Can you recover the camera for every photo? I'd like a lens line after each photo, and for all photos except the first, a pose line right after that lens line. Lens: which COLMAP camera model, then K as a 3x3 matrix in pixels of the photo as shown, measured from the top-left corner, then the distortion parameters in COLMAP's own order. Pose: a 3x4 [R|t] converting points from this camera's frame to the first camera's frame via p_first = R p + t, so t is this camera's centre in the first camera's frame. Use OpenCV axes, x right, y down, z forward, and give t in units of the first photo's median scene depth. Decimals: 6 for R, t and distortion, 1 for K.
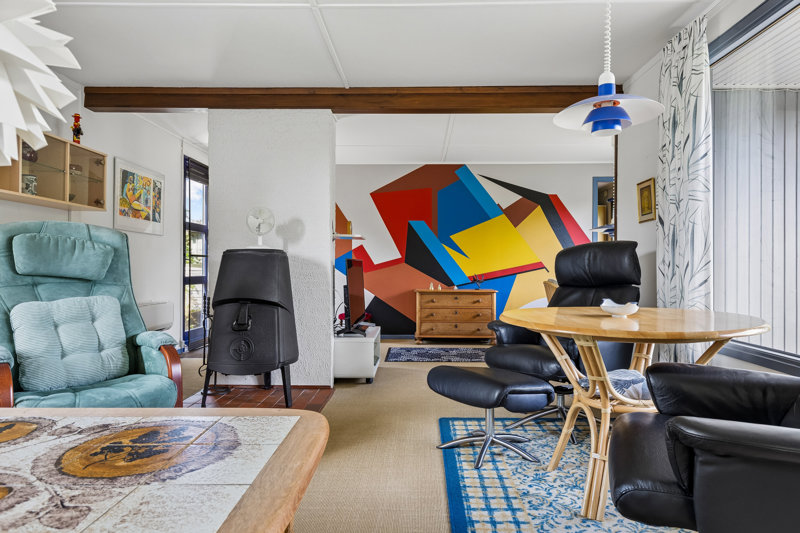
lens RADIAL K [[504.0, 0, 405.2], [0, 504.0, 271.0], [0, 0, 1]] dist [0.028086, 0.001608]
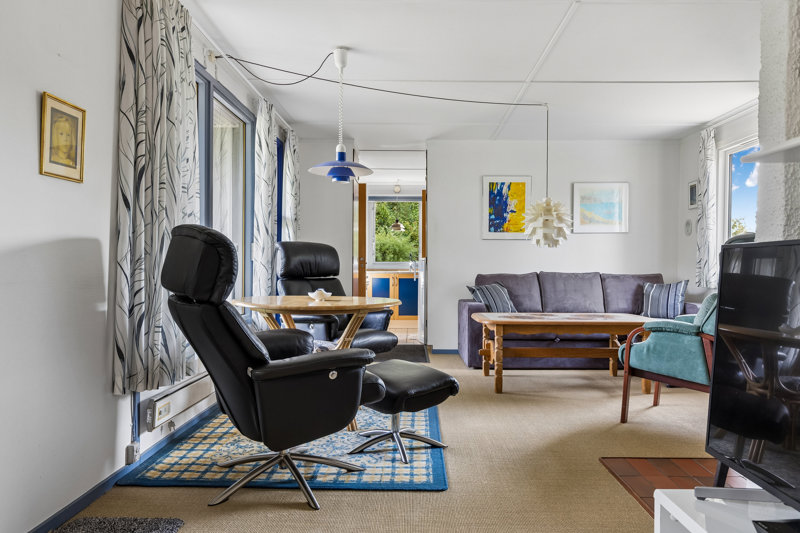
lens RADIAL K [[537.5, 0, 400.7], [0, 537.5, 266.4], [0, 0, 1]] dist [-0.094529, -0.003773]
pose [[-0.999985, 0.004526, -0.003004, 0.208008], [0.004520, 0.999988, 0.002047, -0.012211], [0.003013, 0.002033, -0.999993, 2.719579]]
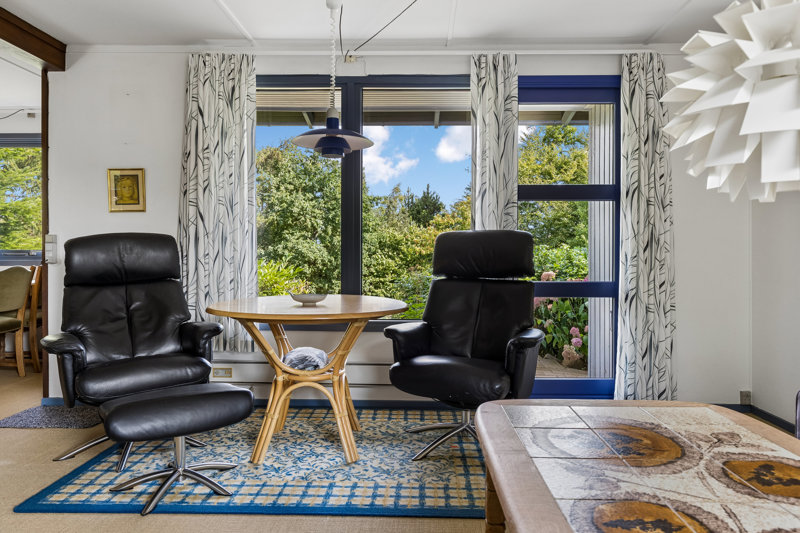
lens RADIAL K [[536.3, 0, 414.9], [0, 536.3, 250.8], [0, 0, 1]] dist [-0.011616, 0.000539]
pose [[-0.012929, 0.011381, 0.999852, -0.946592], [0.004286, 0.999927, -0.011327, -0.027463], [-0.999907, 0.004139, -0.012977, 0.820576]]
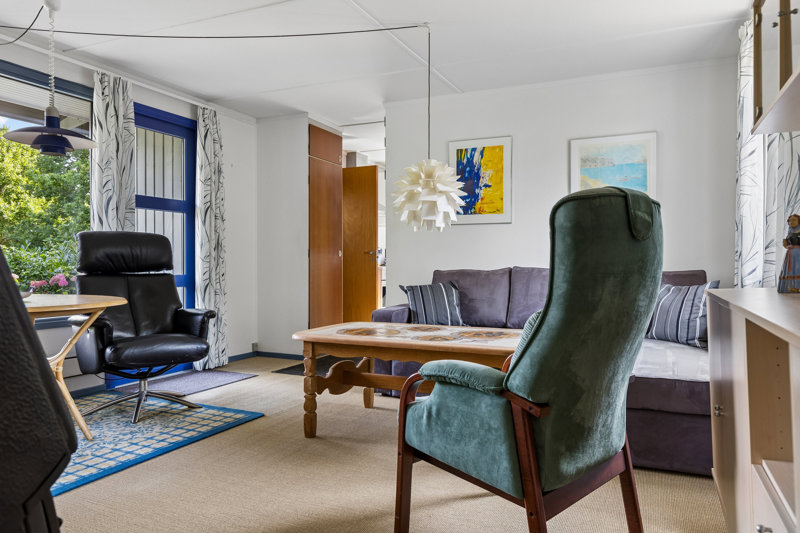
lens RADIAL K [[536.3, 0, 402.1], [0, 536.3, 253.8], [0, 0, 1]] dist [-0.011616, 0.000539]
pose [[-0.918740, 0.006143, 0.394815, -0.972336], [0.003485, 0.999966, -0.007449, -0.011746], [-0.394847, -0.005468, -0.918730, 1.930309]]
